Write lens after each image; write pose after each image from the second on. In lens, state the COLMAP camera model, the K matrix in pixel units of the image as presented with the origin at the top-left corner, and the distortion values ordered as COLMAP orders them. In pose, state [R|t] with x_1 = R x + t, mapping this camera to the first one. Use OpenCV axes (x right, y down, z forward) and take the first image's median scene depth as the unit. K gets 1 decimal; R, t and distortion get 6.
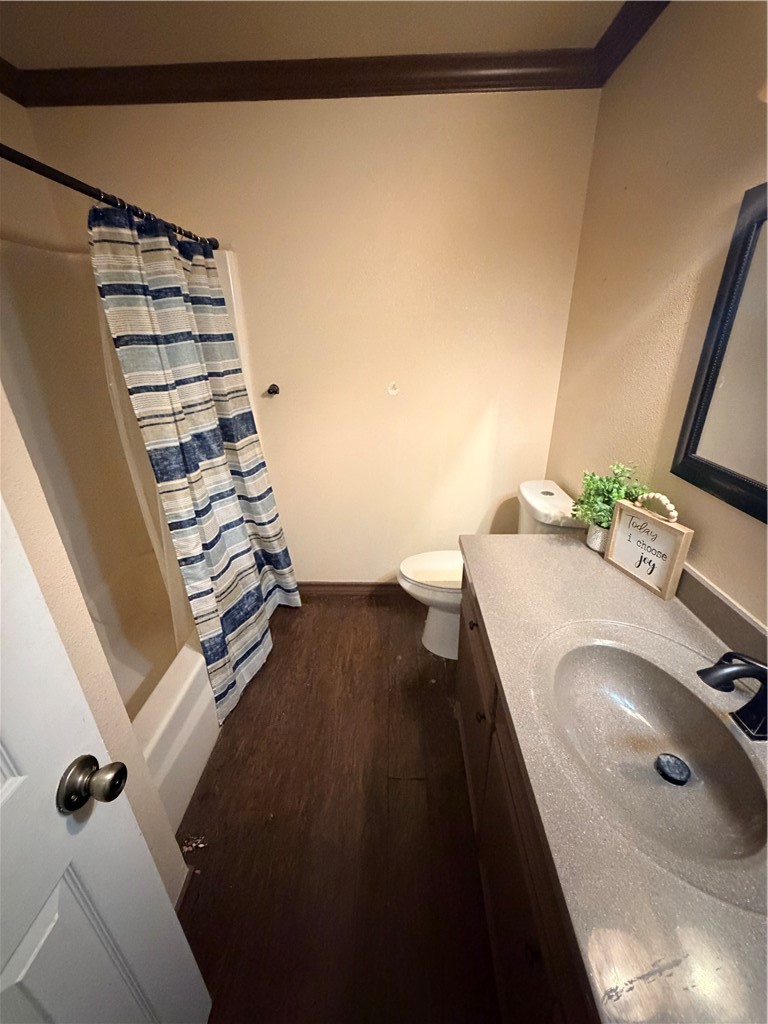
lens RADIAL K [[410.6, 0, 383.4], [0, 410.6, 510.5], [0, 0, 1]] dist [0.000376, 0.000278]
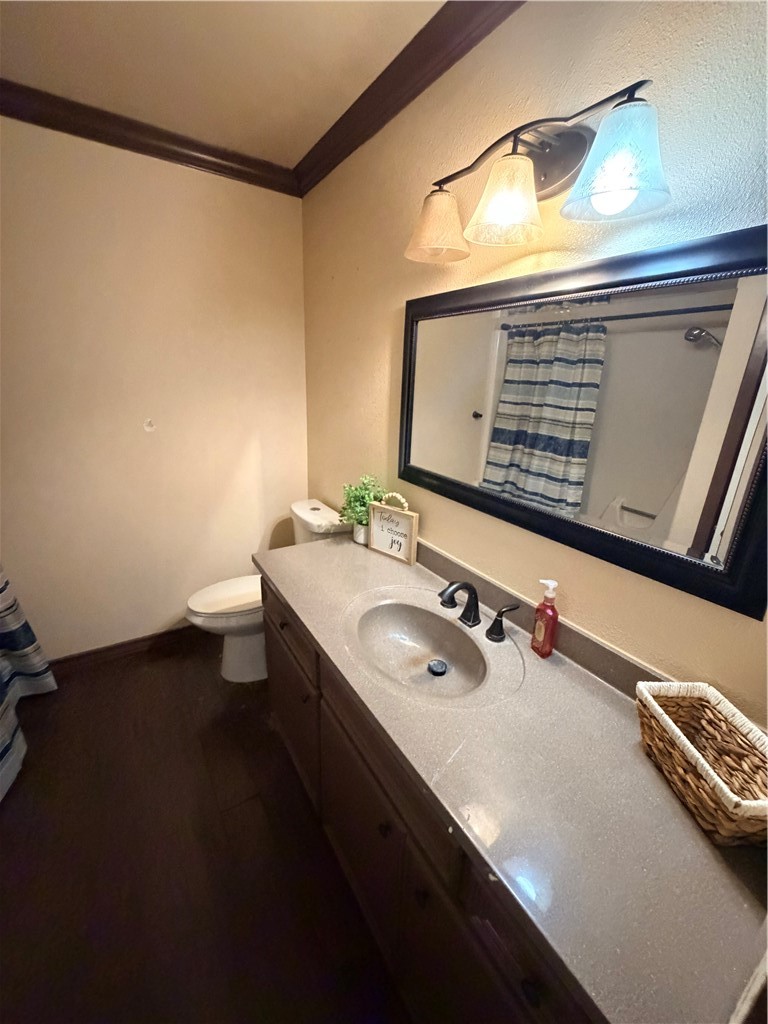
lens RADIAL K [[410.6, 0, 385.7], [0, 410.6, 513.0], [0, 0, 1]] dist [0.000376, 0.000278]
pose [[0.819178, -0.135691, 0.557257, -0.140715], [0.179188, 0.983524, -0.023925, 0.049624], [-0.544829, 0.119452, 0.829996, -0.141092]]
